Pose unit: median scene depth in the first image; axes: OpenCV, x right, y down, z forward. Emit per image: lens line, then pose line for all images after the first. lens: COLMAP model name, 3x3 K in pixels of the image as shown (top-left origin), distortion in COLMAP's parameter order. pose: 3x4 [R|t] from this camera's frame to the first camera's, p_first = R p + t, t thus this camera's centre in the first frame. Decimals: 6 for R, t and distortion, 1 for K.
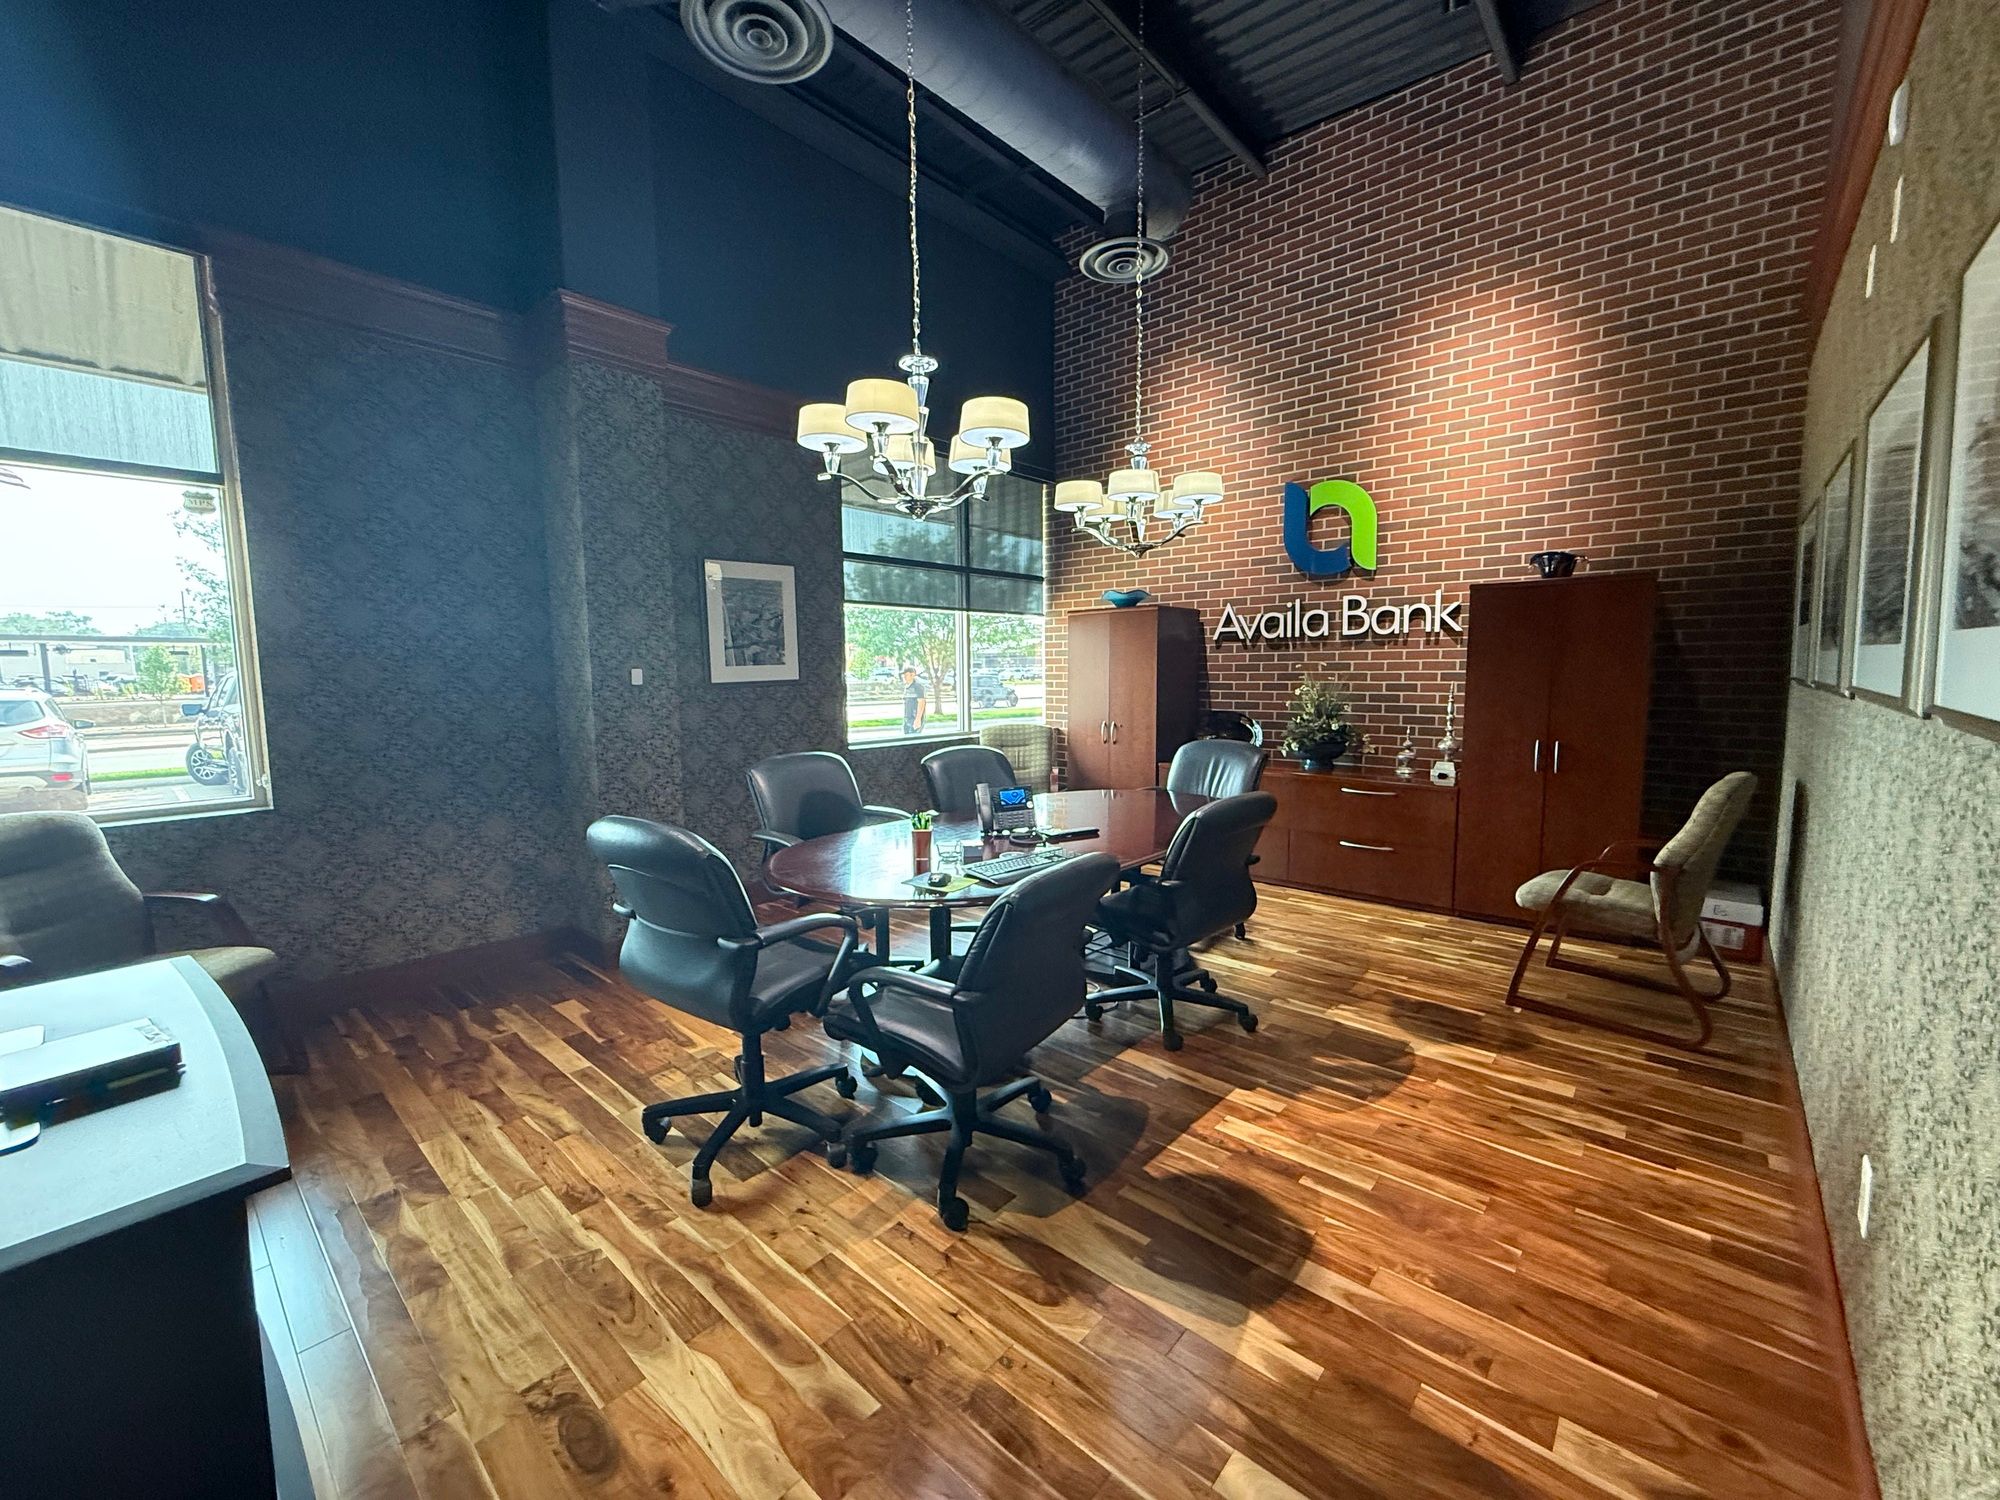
lens RADIAL K [[797.2, 0, 1009.8], [0, 797.2, 736.3], [0, 0, 1]] dist [0.003062, 0.000980]
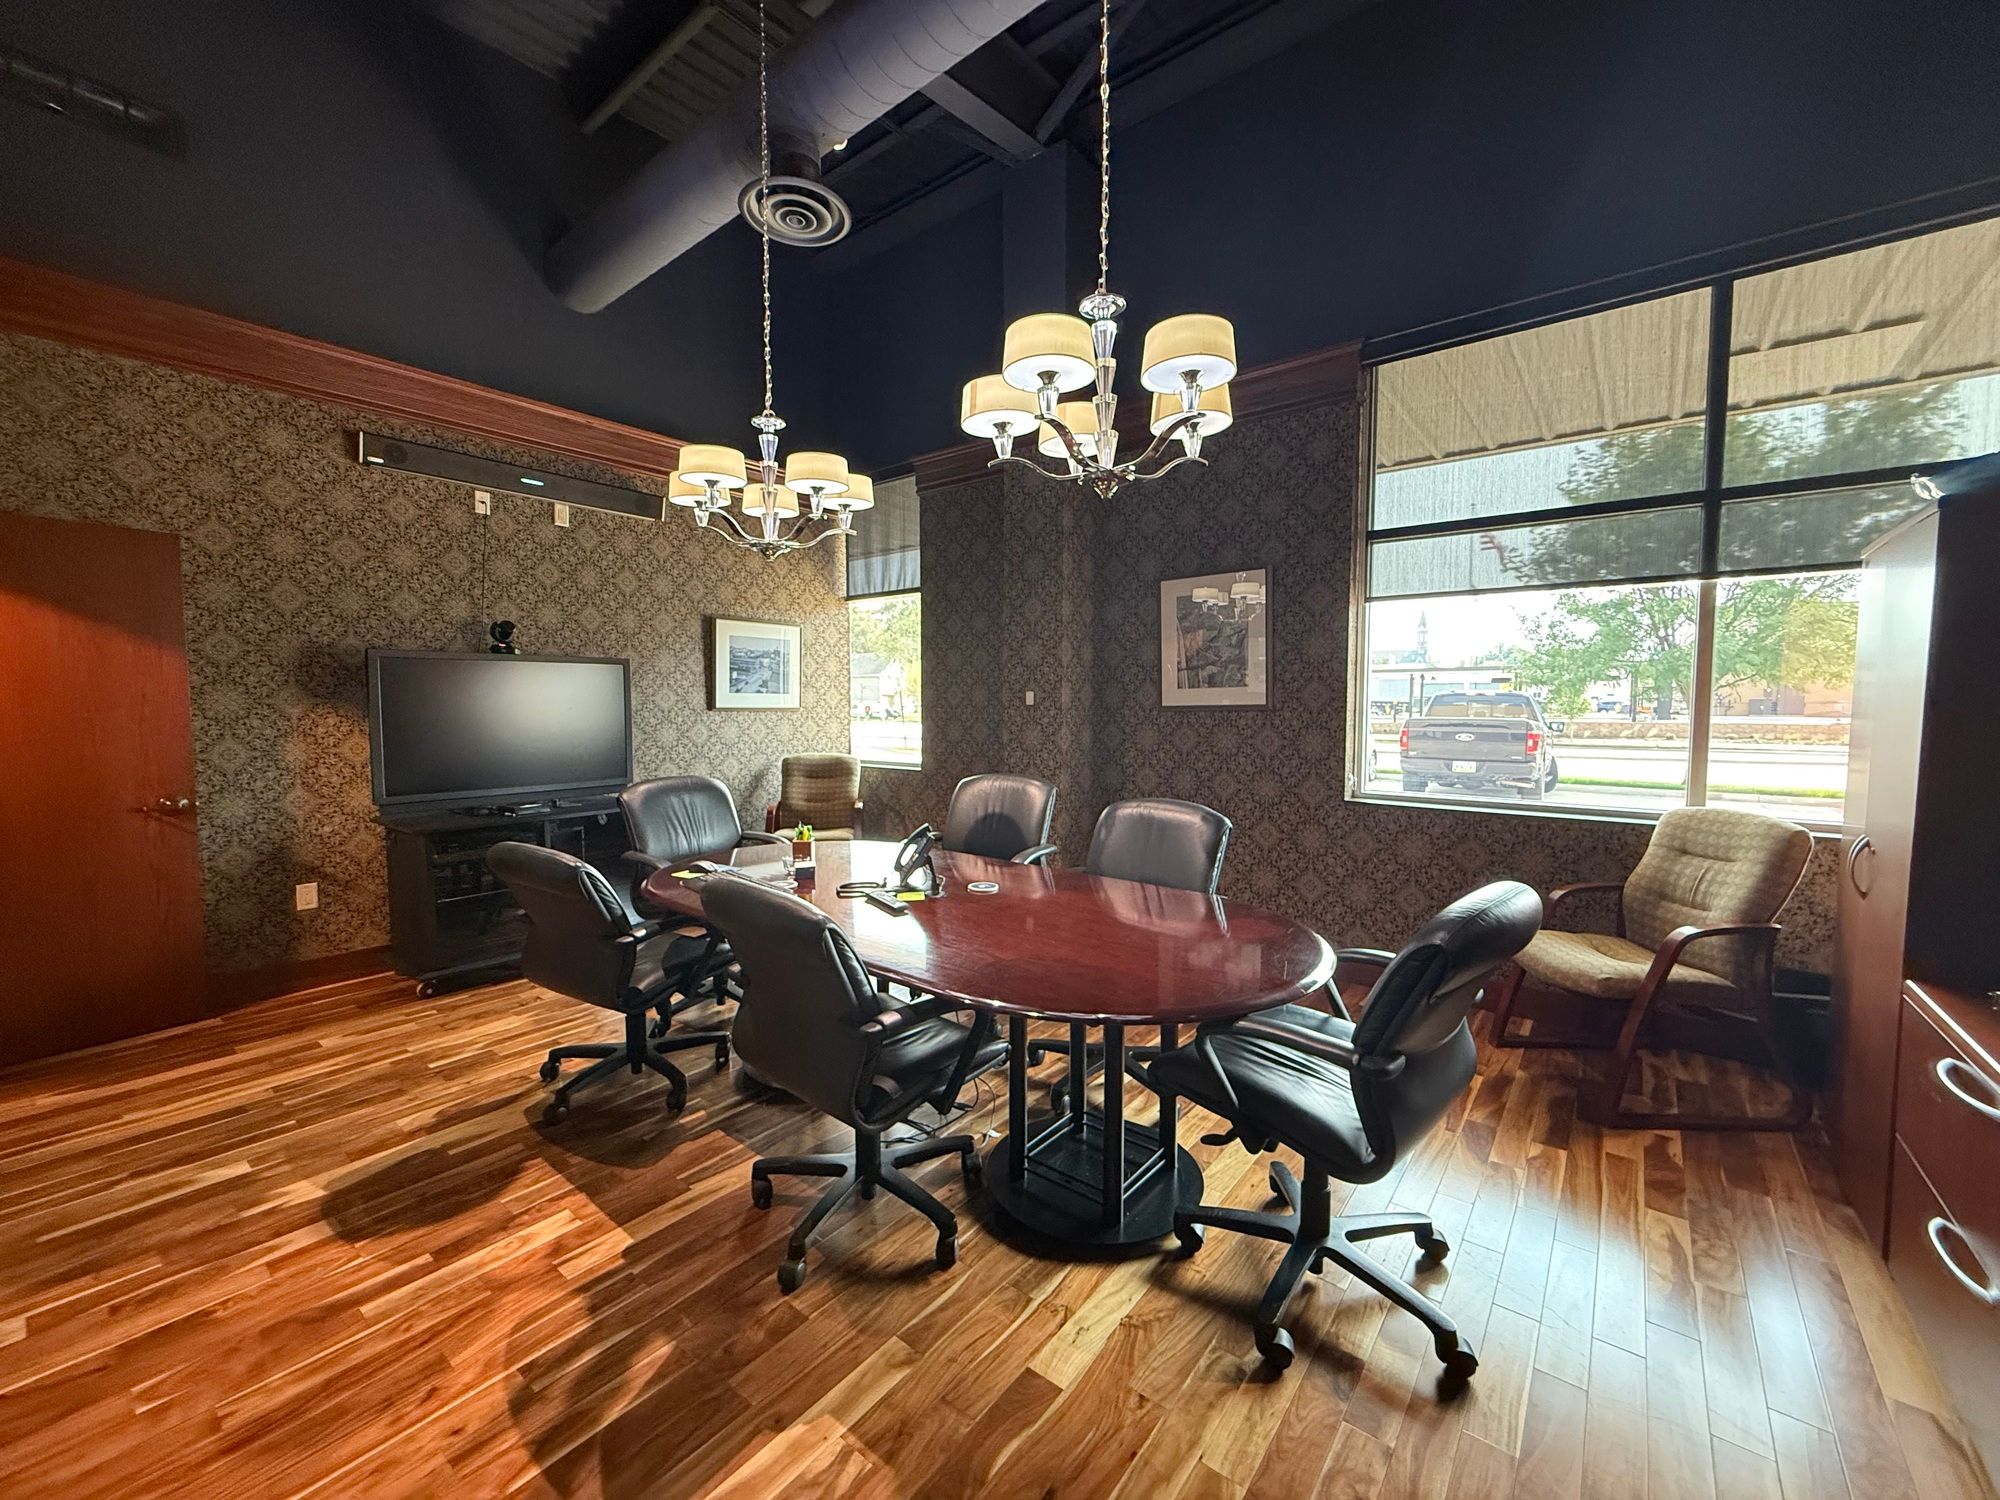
lens RADIAL K [[797.2, 0, 983.4], [0, 797.2, 745.3], [0, 0, 1]] dist [0.003062, 0.000980]
pose [[0.039951, 0.067830, -0.996897, 0.666625], [-0.084075, 0.994383, 0.064290, -0.069916], [0.995658, 0.081245, 0.045429, 0.815686]]
